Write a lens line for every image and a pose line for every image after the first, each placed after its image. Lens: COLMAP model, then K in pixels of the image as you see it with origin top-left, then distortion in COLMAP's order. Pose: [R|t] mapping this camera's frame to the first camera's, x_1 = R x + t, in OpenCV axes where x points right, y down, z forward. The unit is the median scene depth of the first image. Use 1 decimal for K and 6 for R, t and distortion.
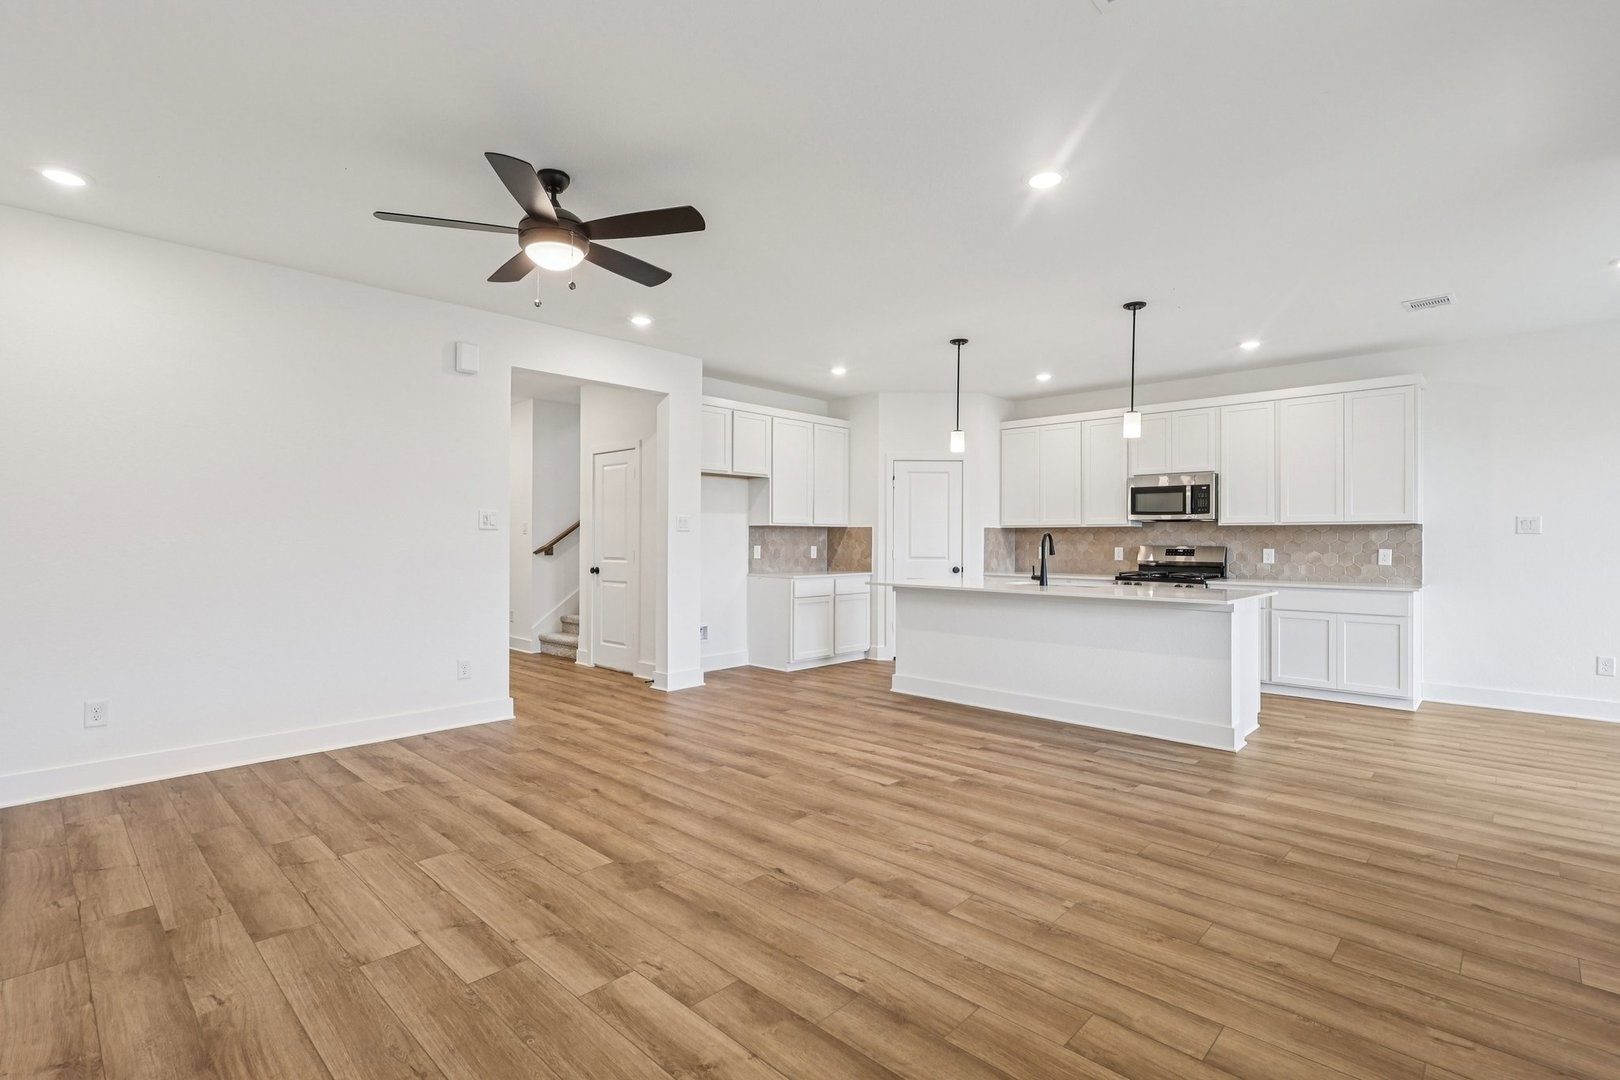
lens RADIAL K [[755.8, 0, 817.9], [0, 755.8, 538.2], [0, 0, 1]] dist [0.000967, -0.000176]
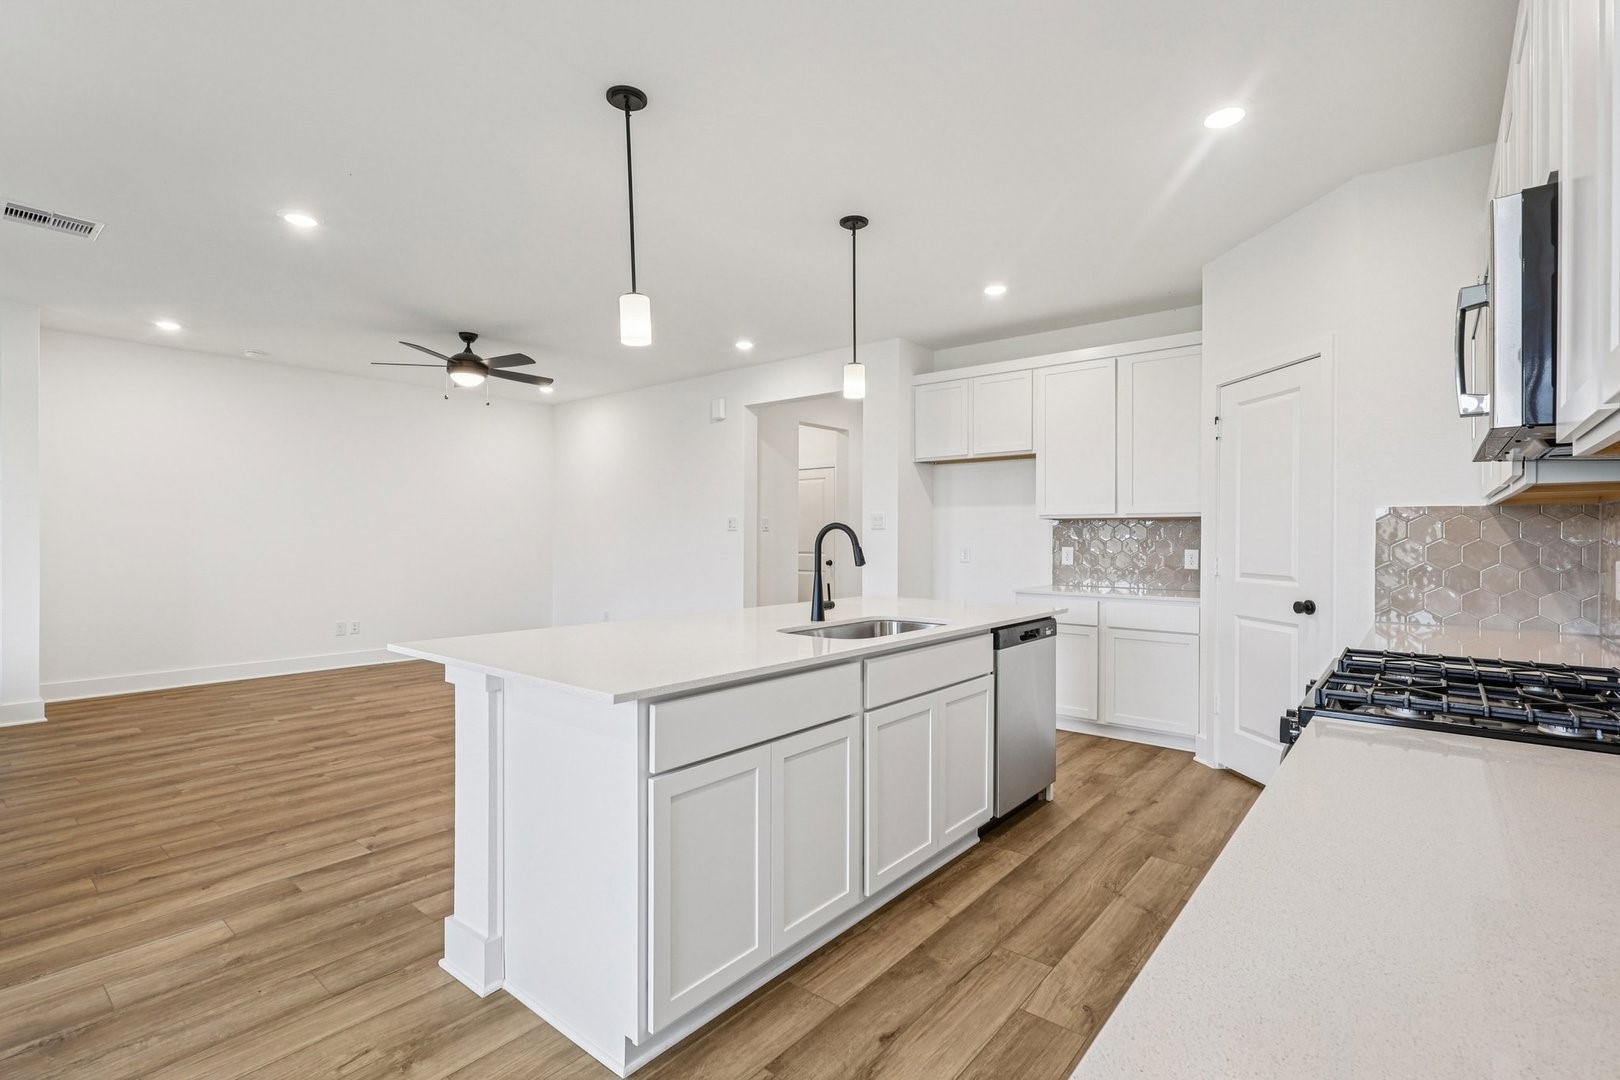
lens RADIAL K [[755.8, 0, 812.2], [0, 755.8, 538.4], [0, 0, 1]] dist [0.000967, -0.000176]
pose [[0.062959, -0.001021, -0.998016, 1.556750], [-0.001548, 0.999998, -0.001120, 0.006870], [0.998015, 0.001615, 0.062957, 1.777211]]
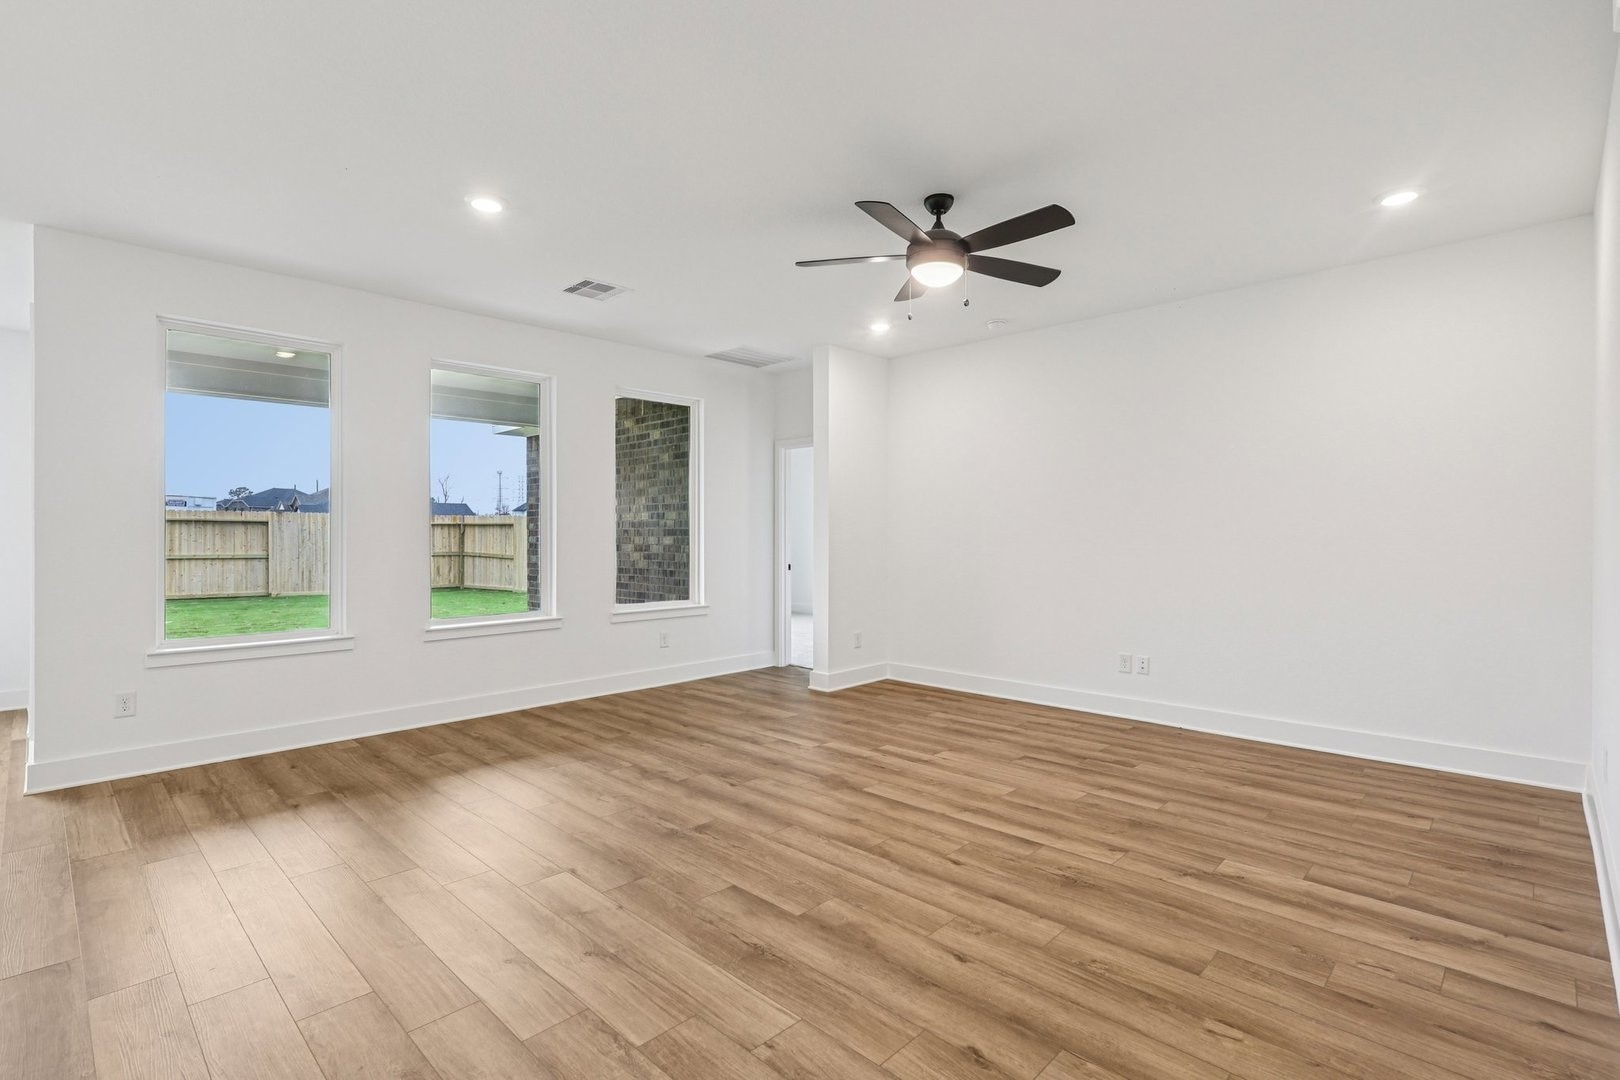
lens RADIAL K [[755.8, 0, 808.2], [0, 755.8, 538.0], [0, 0, 1]] dist [0.000967, -0.000176]
pose [[-0.999816, -0.000511, 0.019194, -0.195415], [-0.000478, 0.999998, 0.001740, 0.004233], [-0.019195, 0.001730, -0.999814, 2.175364]]
